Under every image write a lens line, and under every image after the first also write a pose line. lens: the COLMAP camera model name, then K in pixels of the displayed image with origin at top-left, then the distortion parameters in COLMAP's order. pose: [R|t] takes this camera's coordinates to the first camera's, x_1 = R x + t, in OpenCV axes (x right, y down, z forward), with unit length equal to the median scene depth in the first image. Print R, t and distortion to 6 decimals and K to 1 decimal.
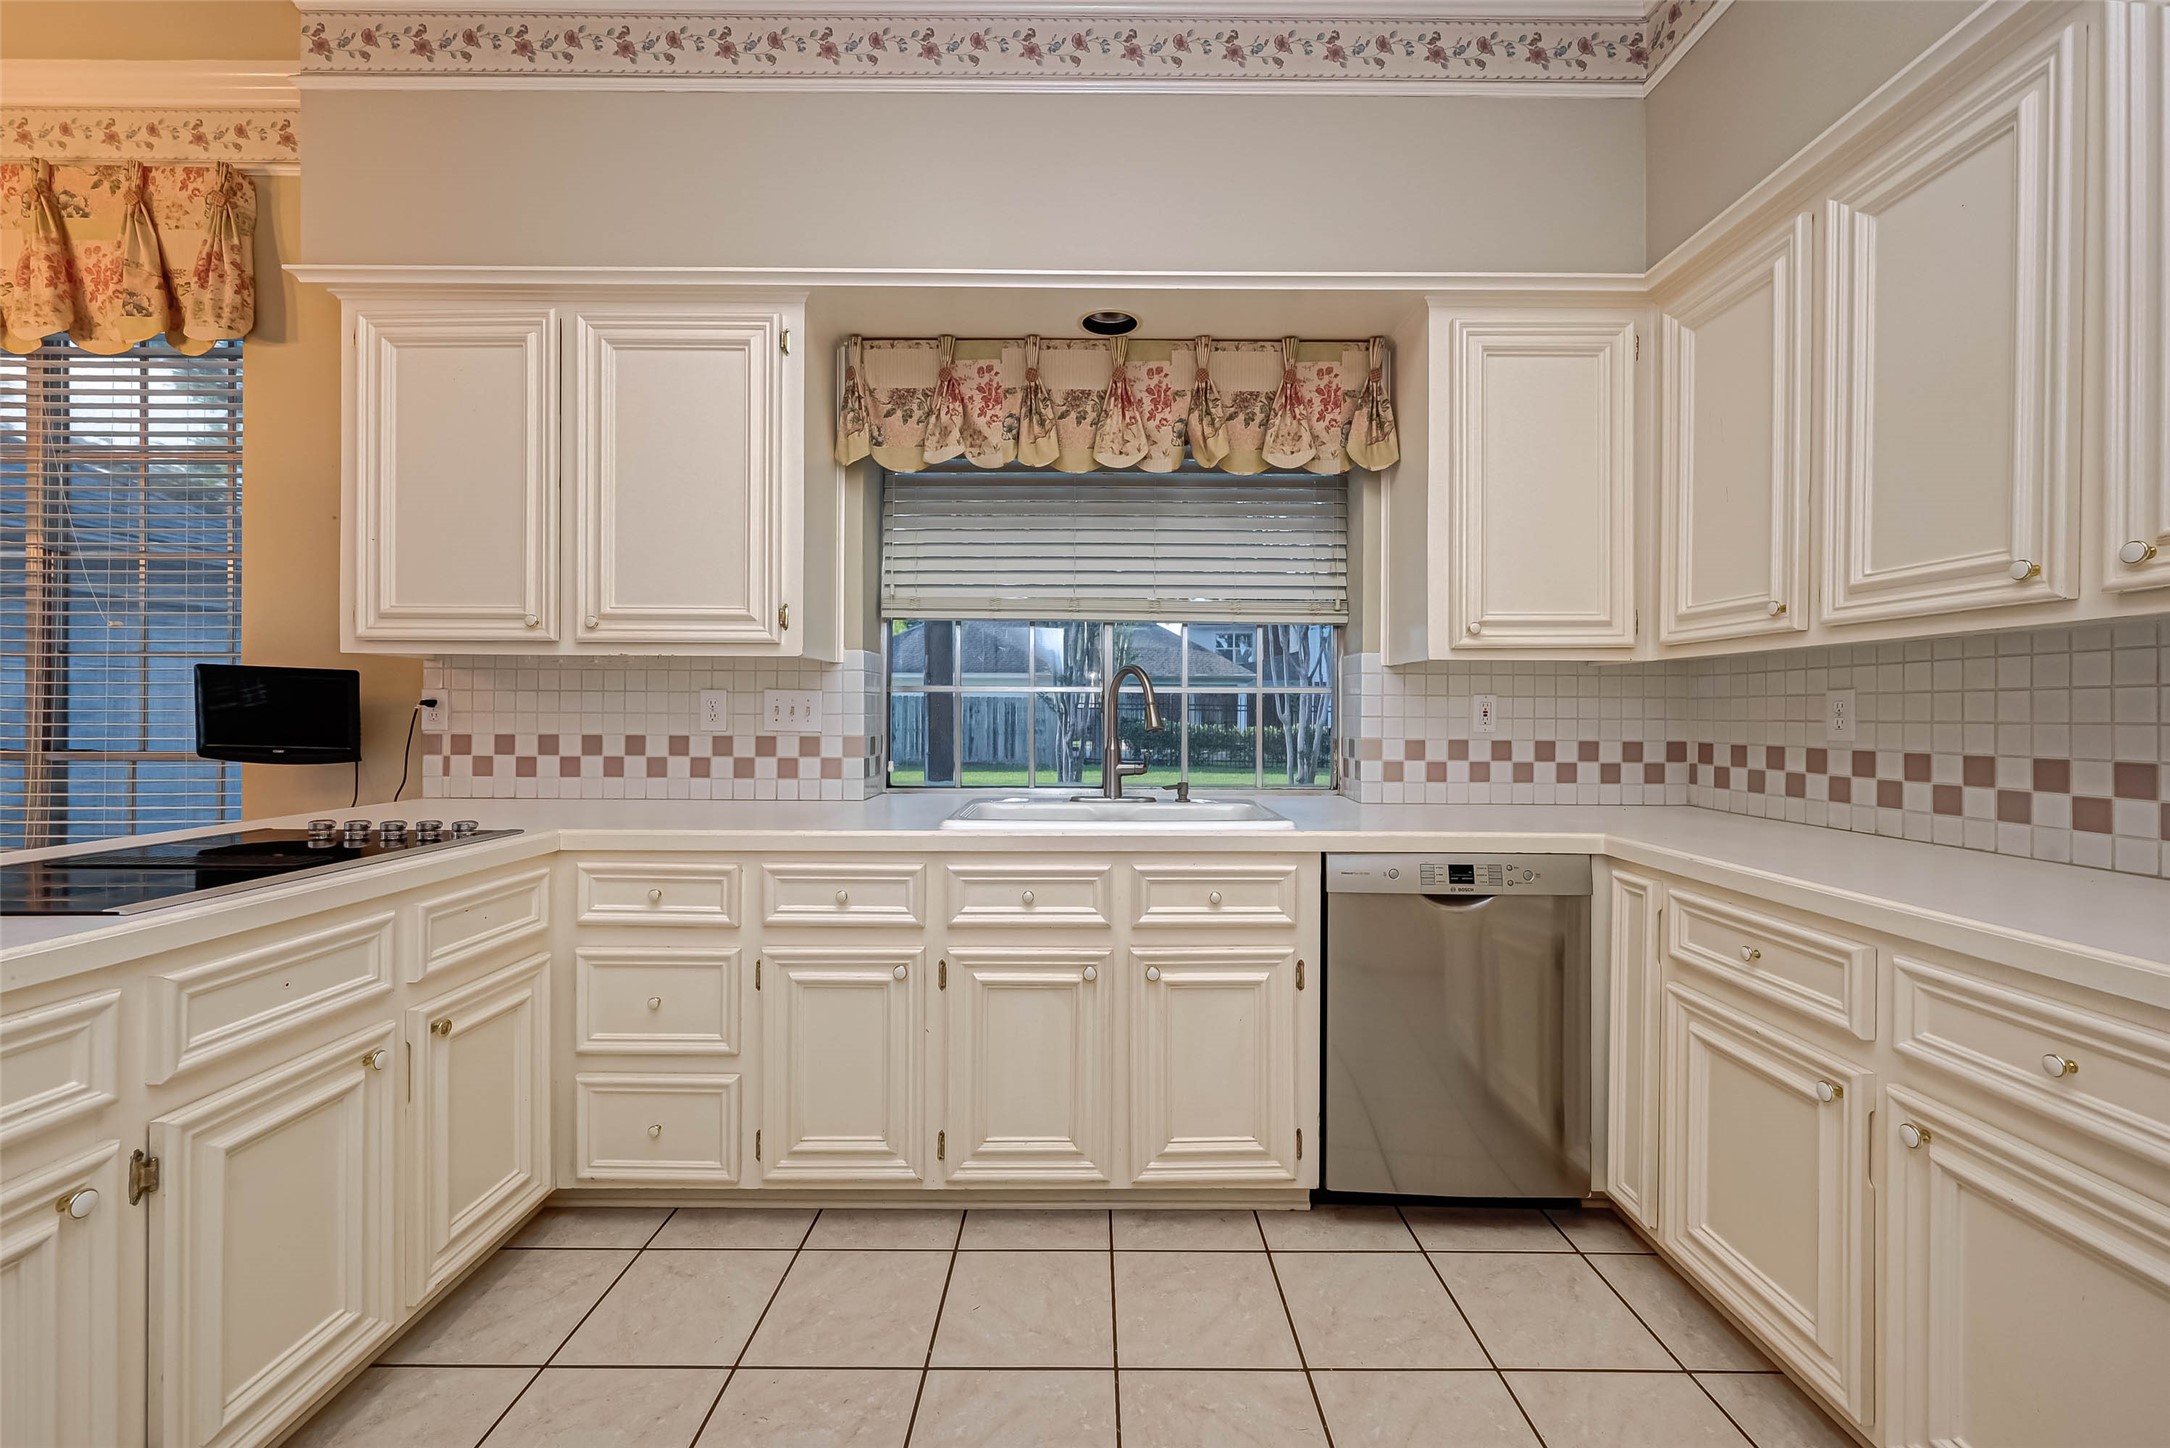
lens RADIAL K [[859.4, 0, 1087.7], [0, 859.4, 715.3], [0, 0, 1]] dist [-0.001575, 0.000148]
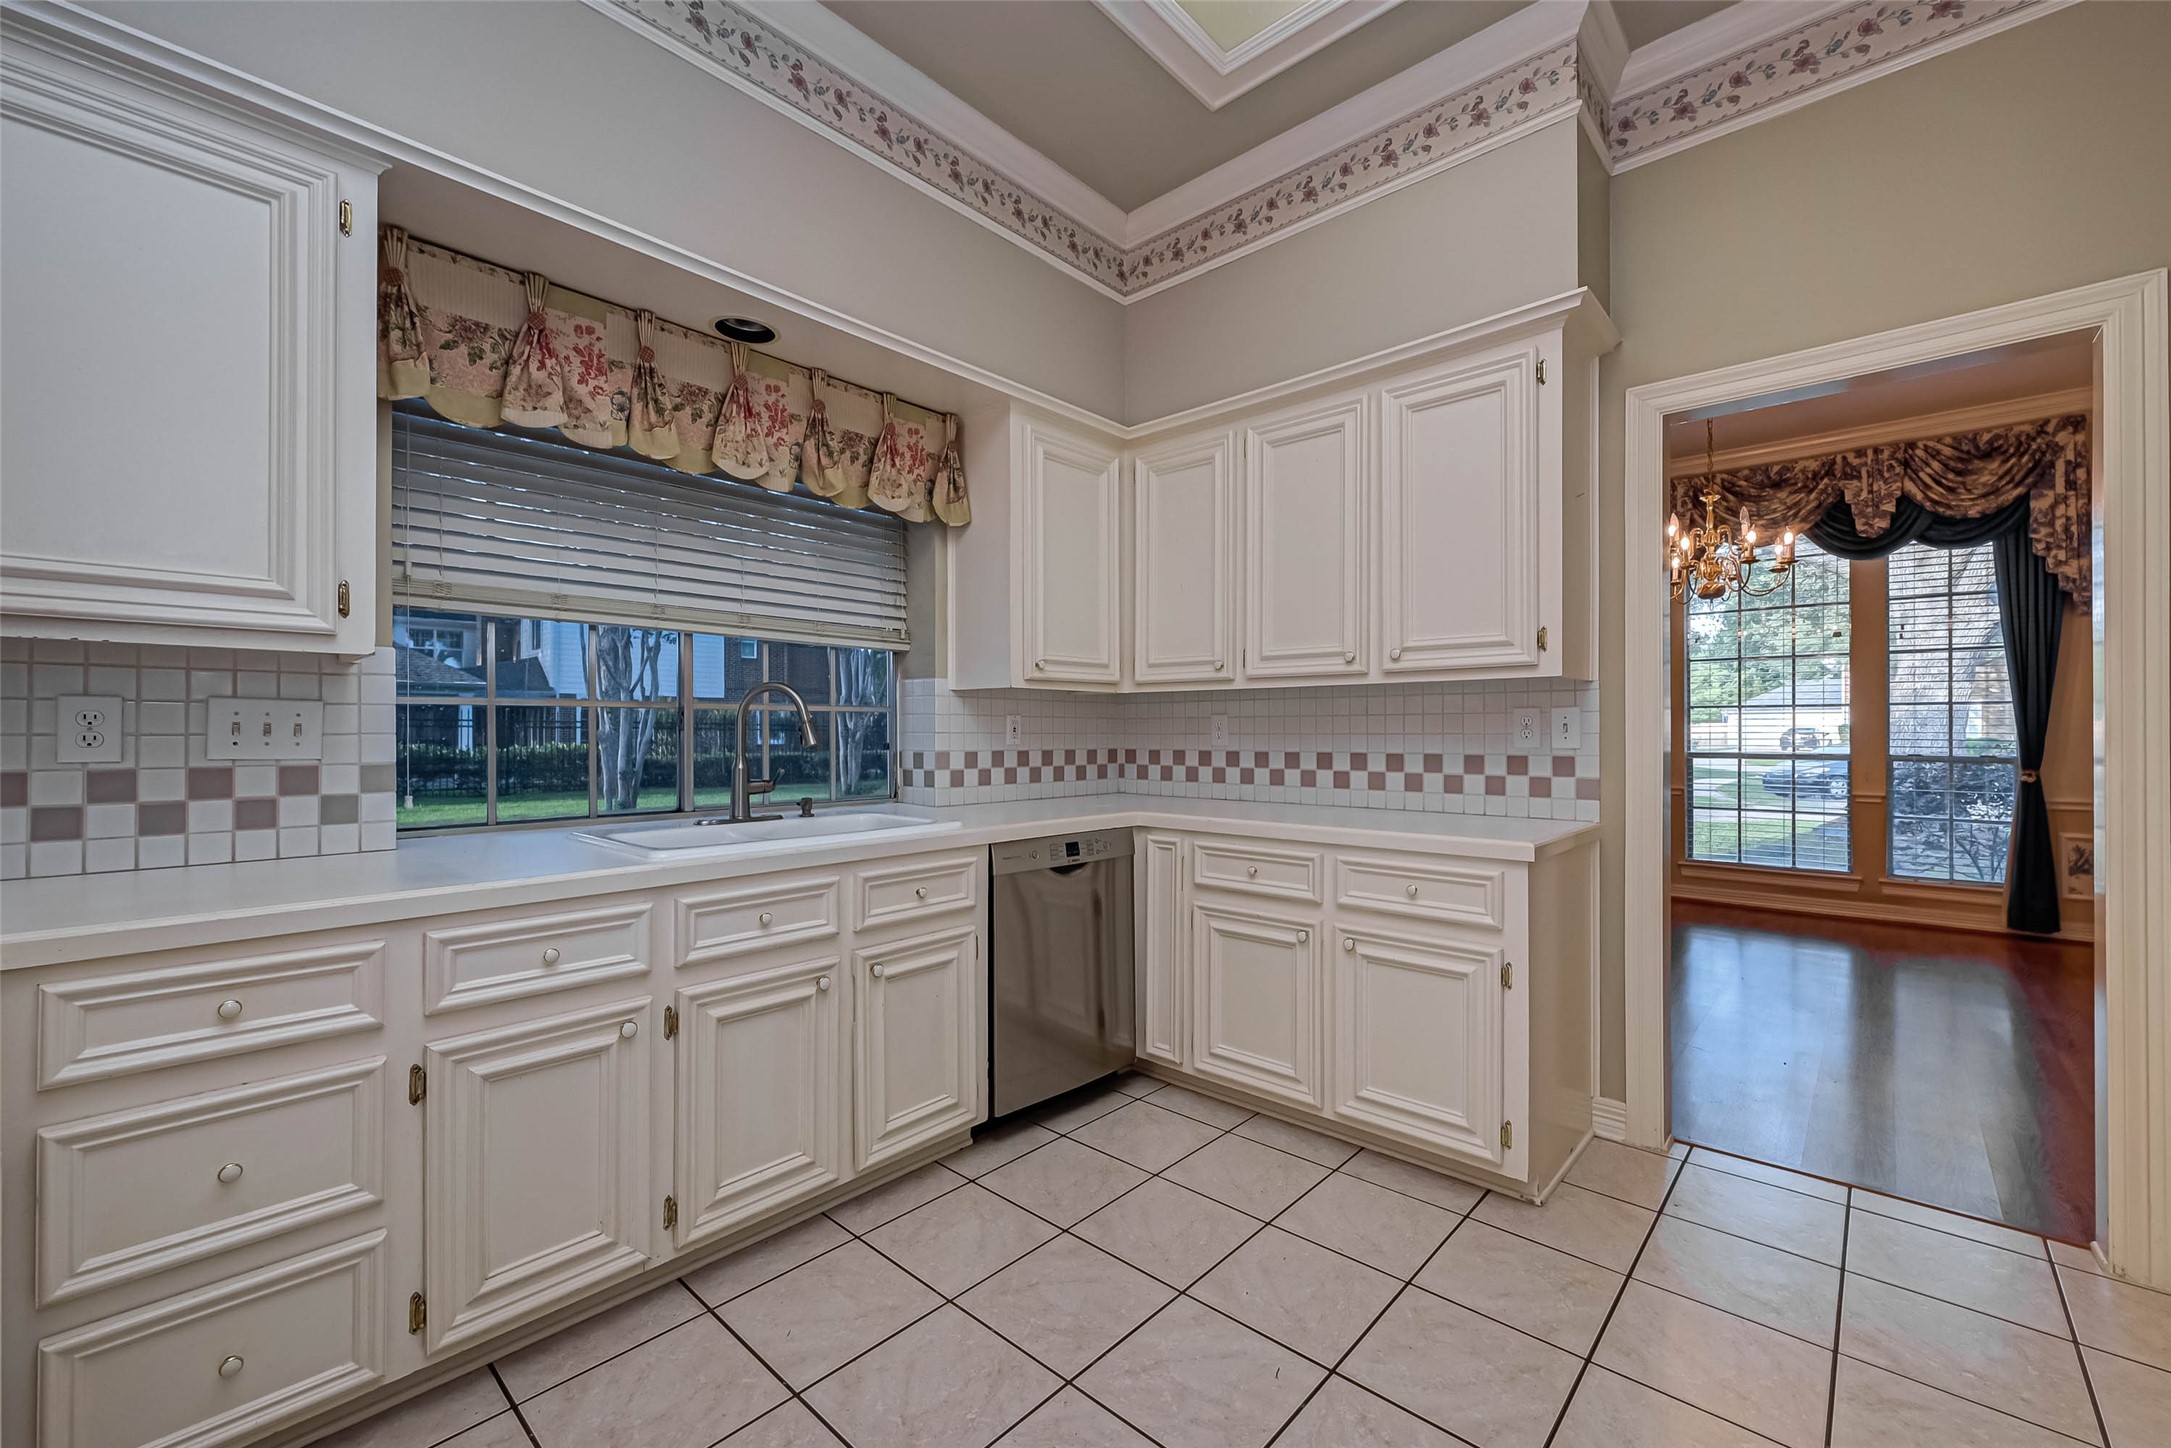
lens RADIAL K [[877.7, 0, 1095.7], [0, 877.7, 728.7], [0, 0, 1]] dist [0.000121, 0.000132]
pose [[0.669806, -0.002977, 0.742530, -0.432204], [0.005042, 0.999987, -0.000539, -0.002318], [-0.742519, 0.004105, 0.669812, 0.038551]]
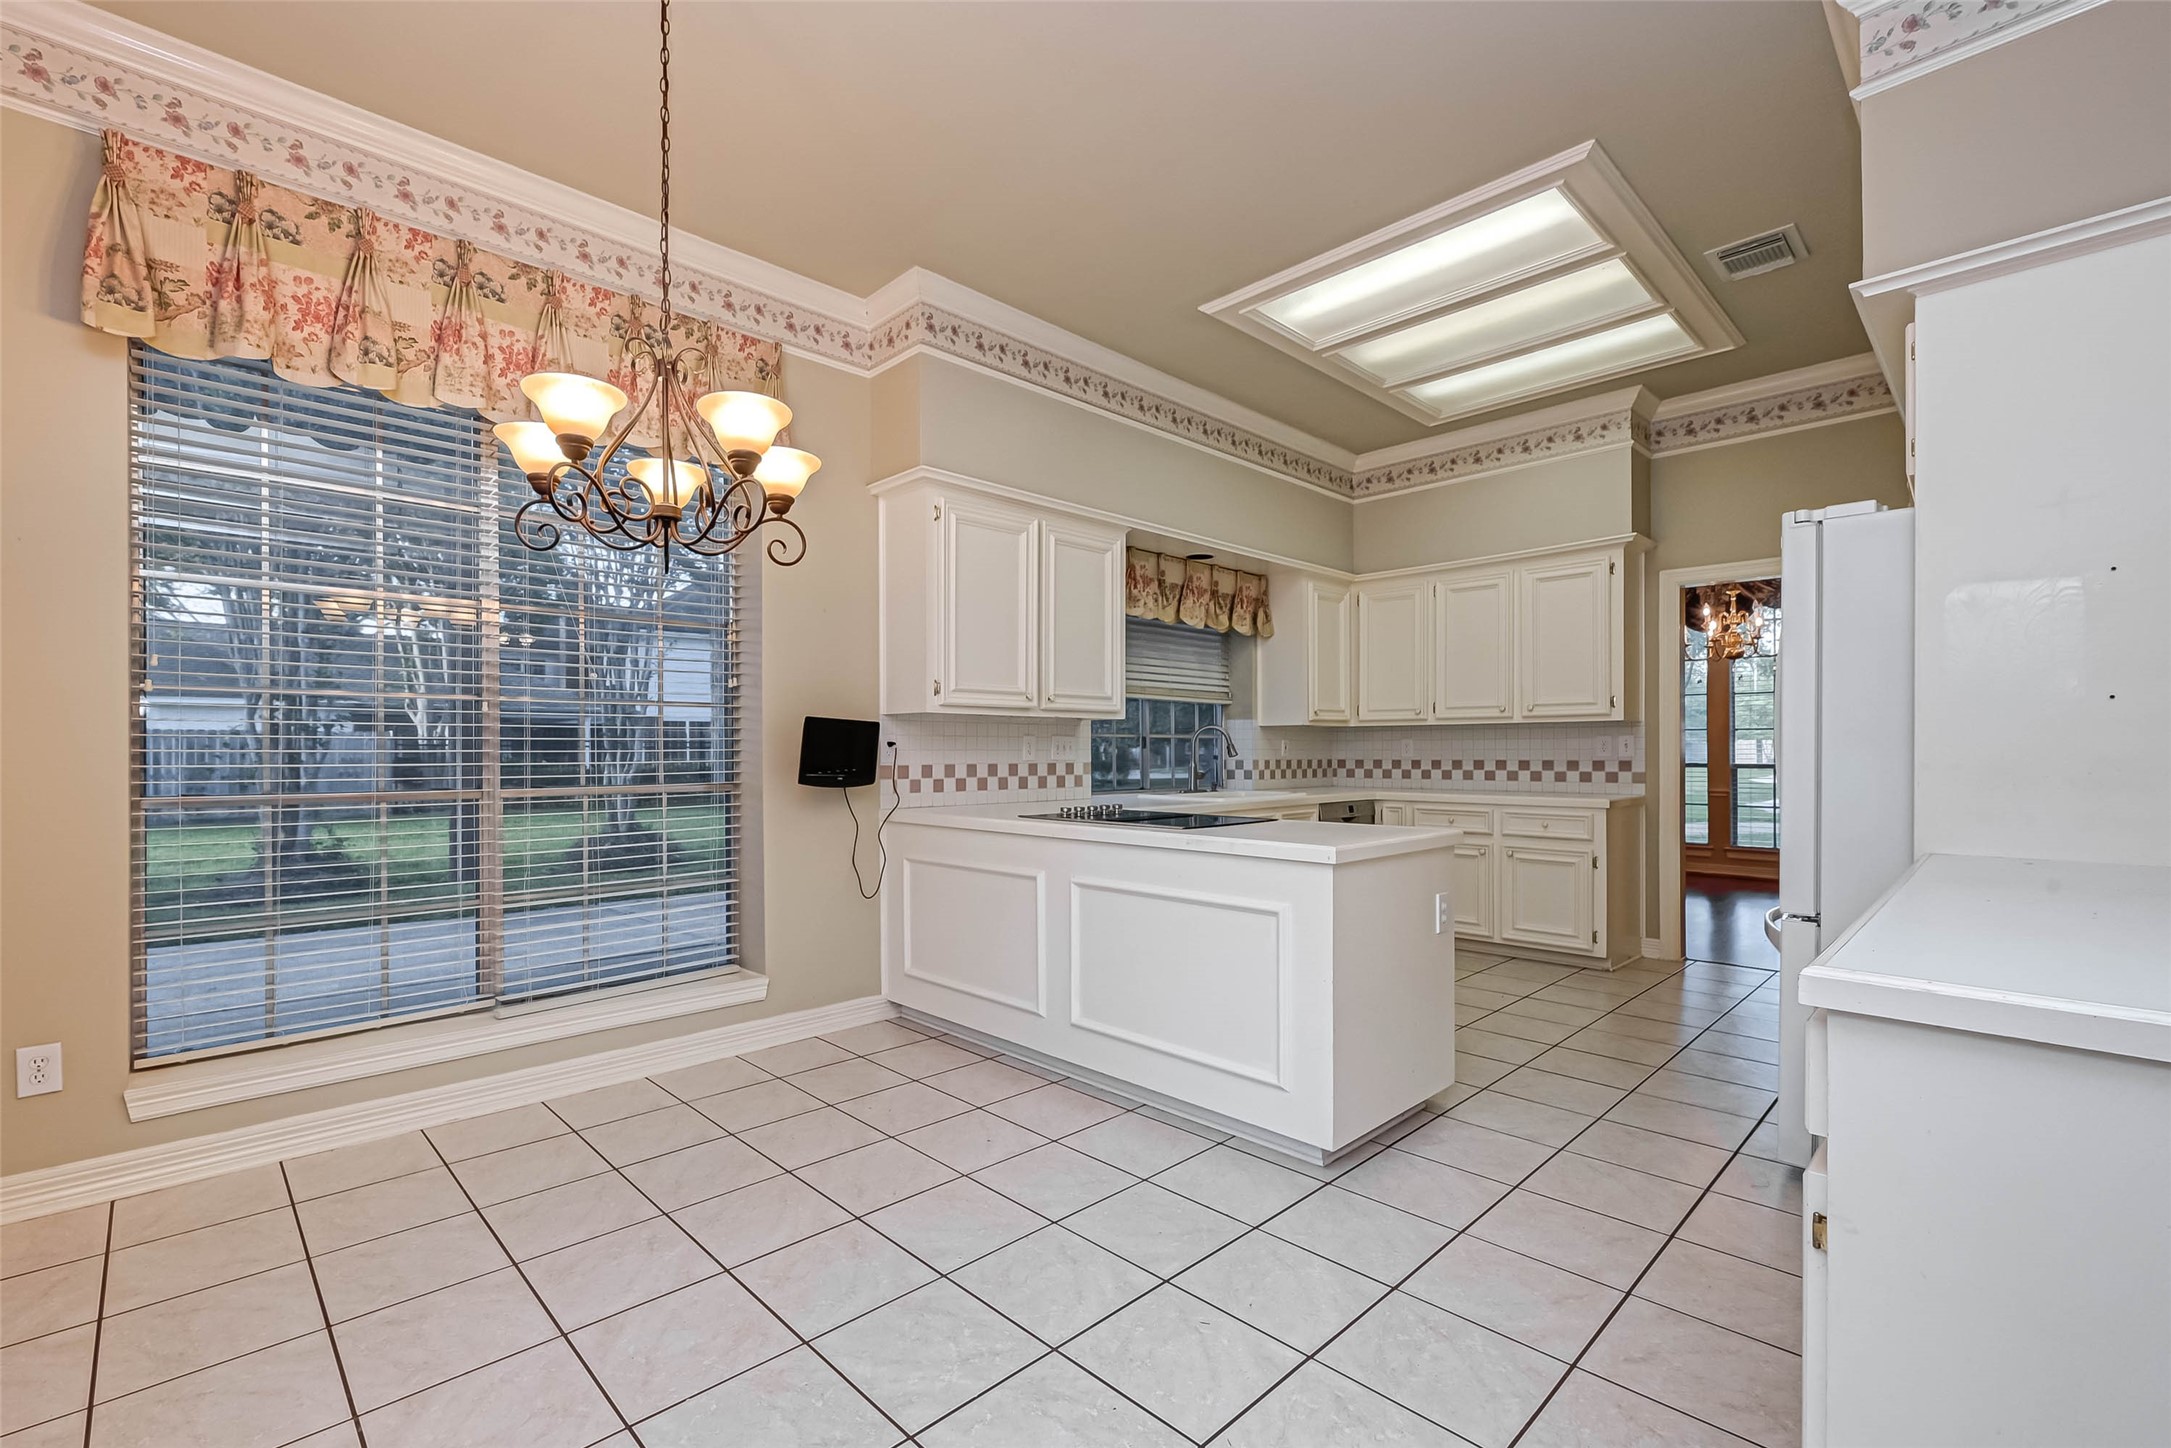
lens RADIAL K [[909.2, 0, 985.4], [0, 909.2, 750.4], [0, 0, 1]] dist [0.000378, -0.000302]
pose [[0.761178, -0.006915, 0.648506, -1.692503], [0.007641, 0.999969, 0.001695, -0.005265], [-0.648498, 0.003665, 0.761208, -0.295583]]
